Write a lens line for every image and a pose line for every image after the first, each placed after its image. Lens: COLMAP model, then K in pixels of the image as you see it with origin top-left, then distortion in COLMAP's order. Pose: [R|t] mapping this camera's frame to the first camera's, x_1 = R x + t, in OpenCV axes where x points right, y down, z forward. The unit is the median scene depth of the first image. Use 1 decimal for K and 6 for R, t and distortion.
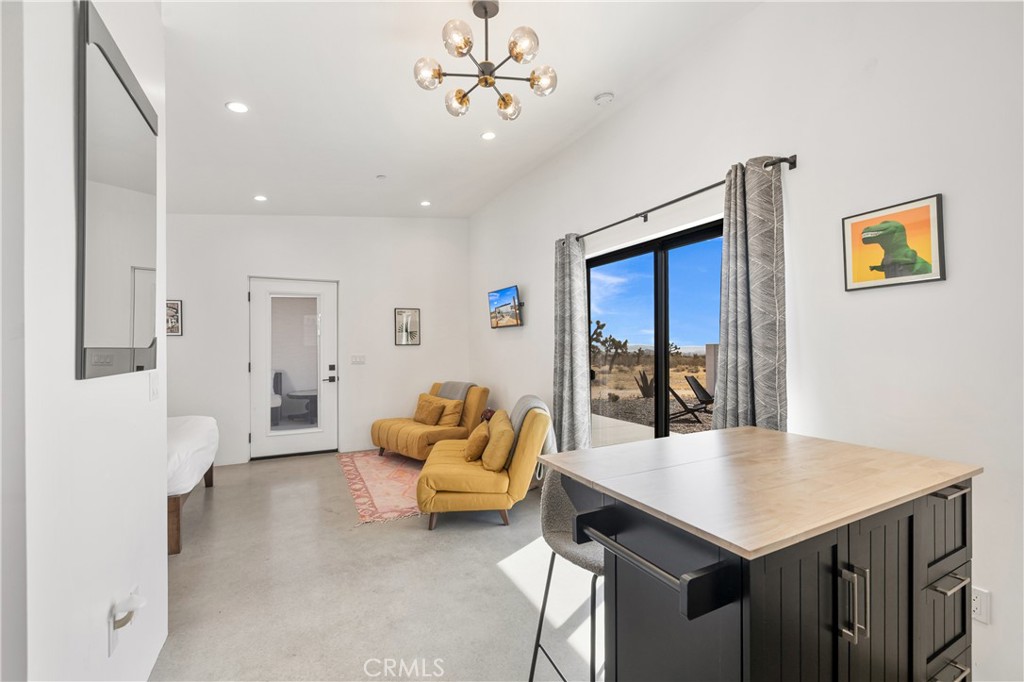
lens RADIAL K [[433.5, 0, 511.9], [0, 433.5, 345.0], [0, 0, 1]] dist [0.001117, 0.000032]
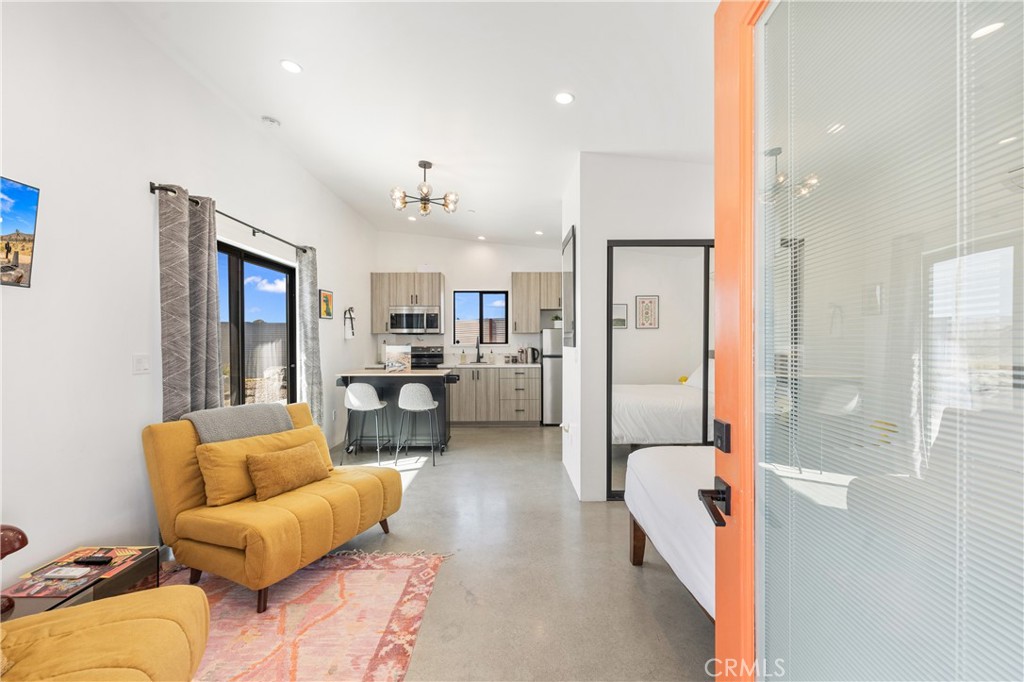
lens RADIAL K [[433.5, 0, 511.9], [0, 433.5, 345.0], [0, 0, 1]] dist [0.001117, 0.000032]
pose [[-0.896510, 0.005603, 0.442987, -0.569811], [0.009324, 0.999937, 0.006223, 0.012479], [-0.442924, 0.009709, -0.896506, 1.156423]]
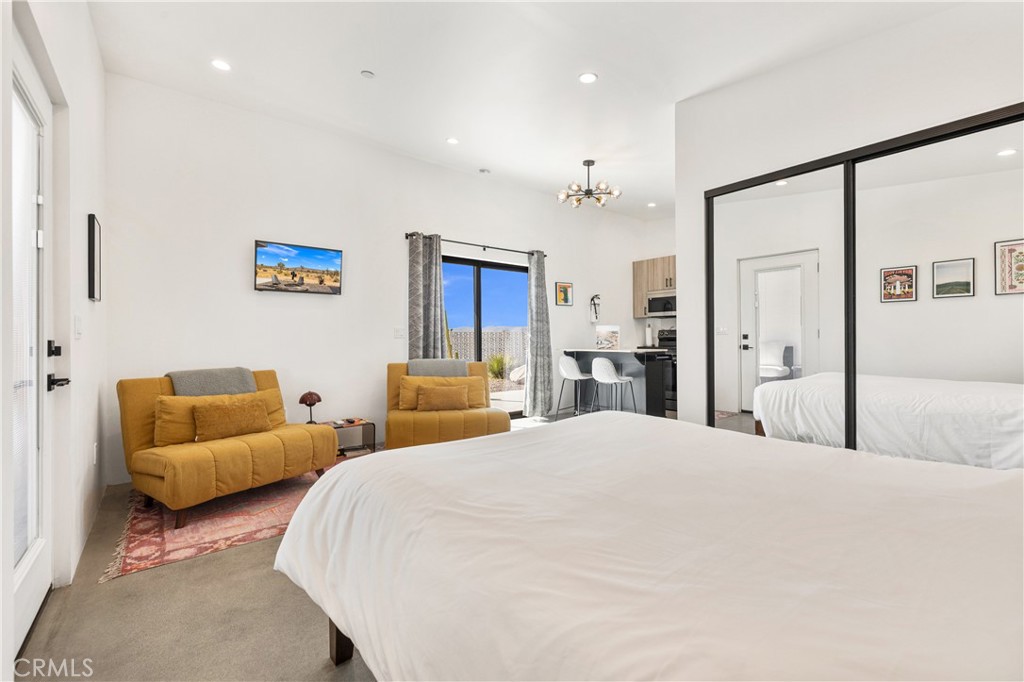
lens RADIAL K [[437.0, 0, 511.9], [0, 437.0, 335.9], [0, 0, 1]] dist [0.000053, 0.000001]
pose [[-0.211951, 0.013081, 0.977193, -0.962857], [0.009497, 0.999891, -0.011325, 0.057880], [-0.977234, 0.006880, -0.212052, 0.832606]]
